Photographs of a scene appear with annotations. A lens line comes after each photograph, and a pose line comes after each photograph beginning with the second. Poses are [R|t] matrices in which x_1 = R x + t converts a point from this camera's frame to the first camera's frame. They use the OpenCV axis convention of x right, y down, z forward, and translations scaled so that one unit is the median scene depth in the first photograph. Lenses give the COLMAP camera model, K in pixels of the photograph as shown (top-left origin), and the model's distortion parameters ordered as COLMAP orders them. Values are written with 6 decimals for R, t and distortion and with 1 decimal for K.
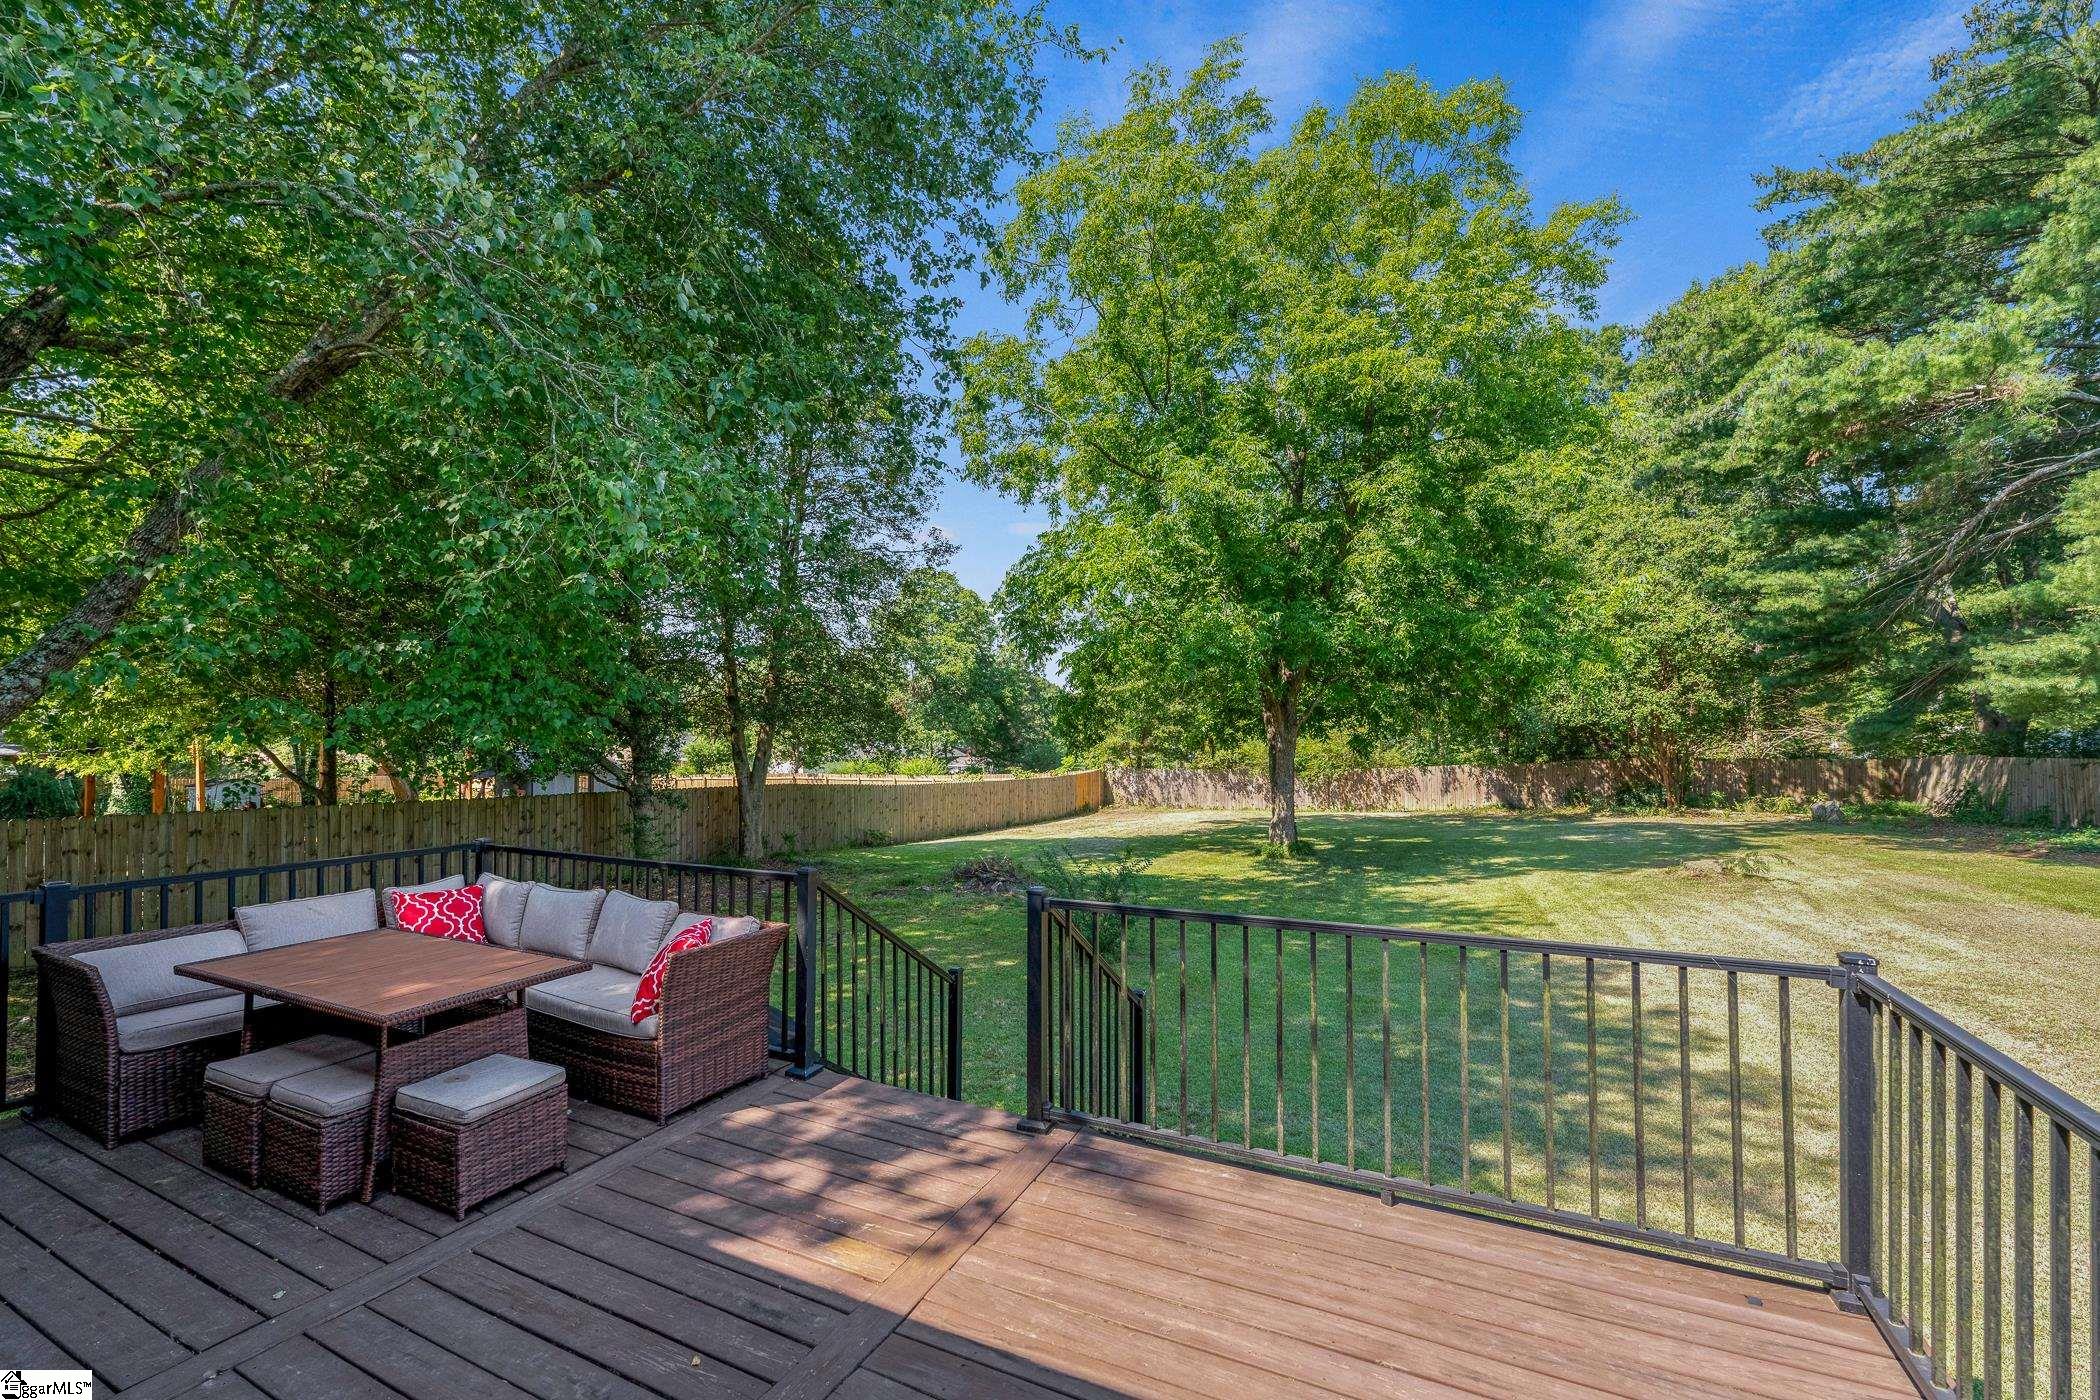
lens RADIAL K [[834.9, 0, 1068.9], [0, 834.9, 734.3], [0, 0, 1]] dist [0.001517, -0.001417]
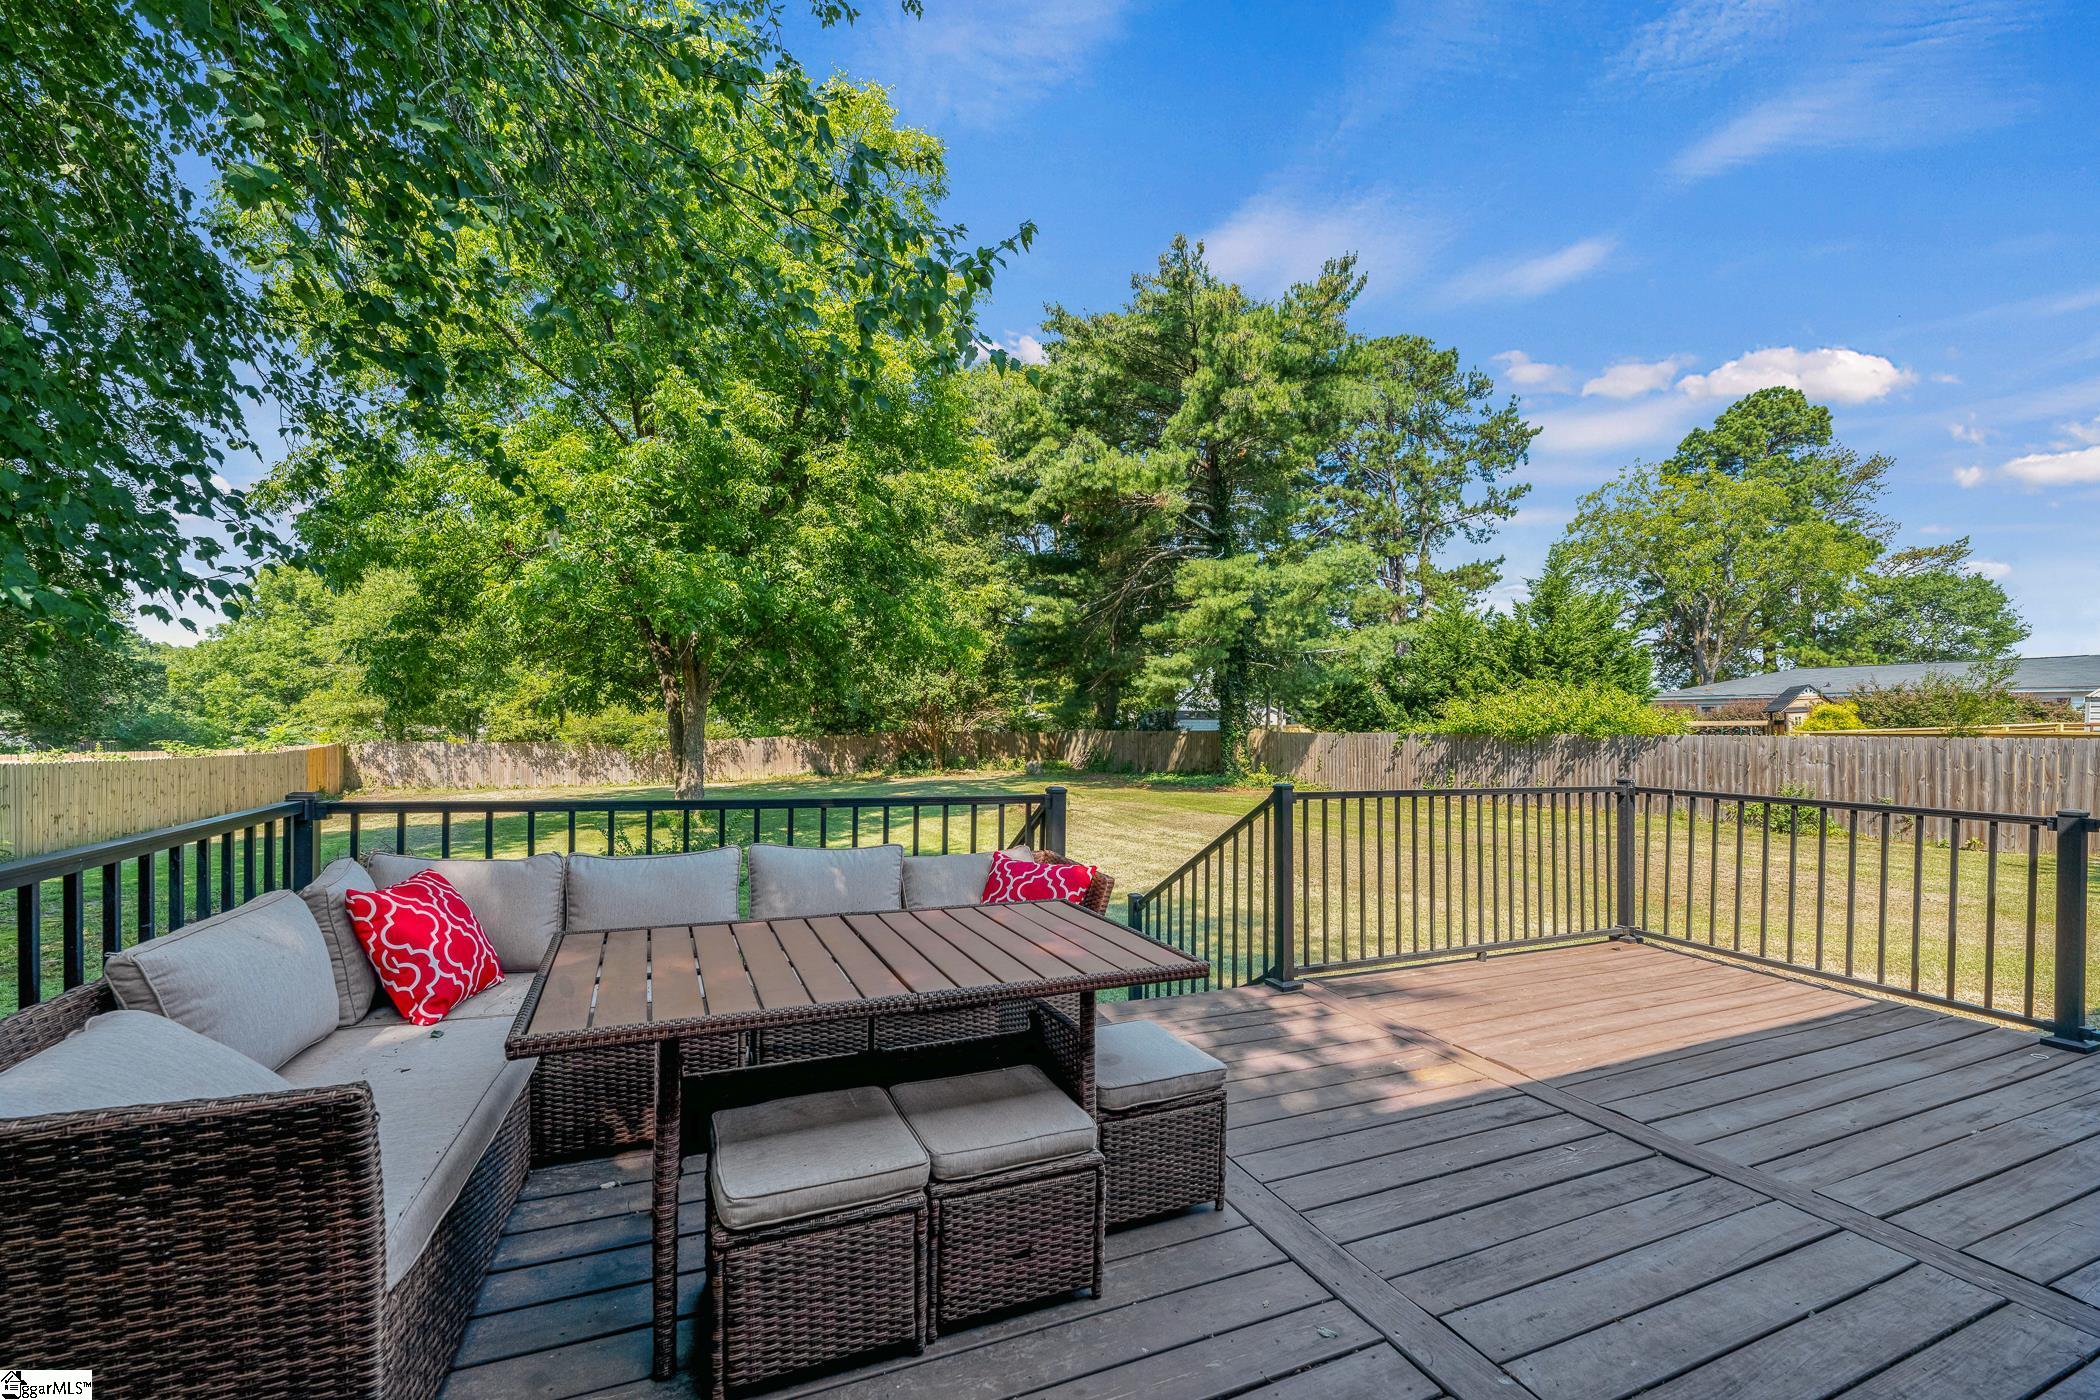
lens RADIAL K [[834.9, 0, 996.3], [0, 834.9, 739.7], [0, 0, 1]] dist [0.001517, -0.001417]
pose [[0.673772, 0.000395, 0.738939, -0.241226], [-0.021809, 0.999575, 0.019351, 0.022985], [-0.738617, -0.029154, 0.673494, 0.107610]]
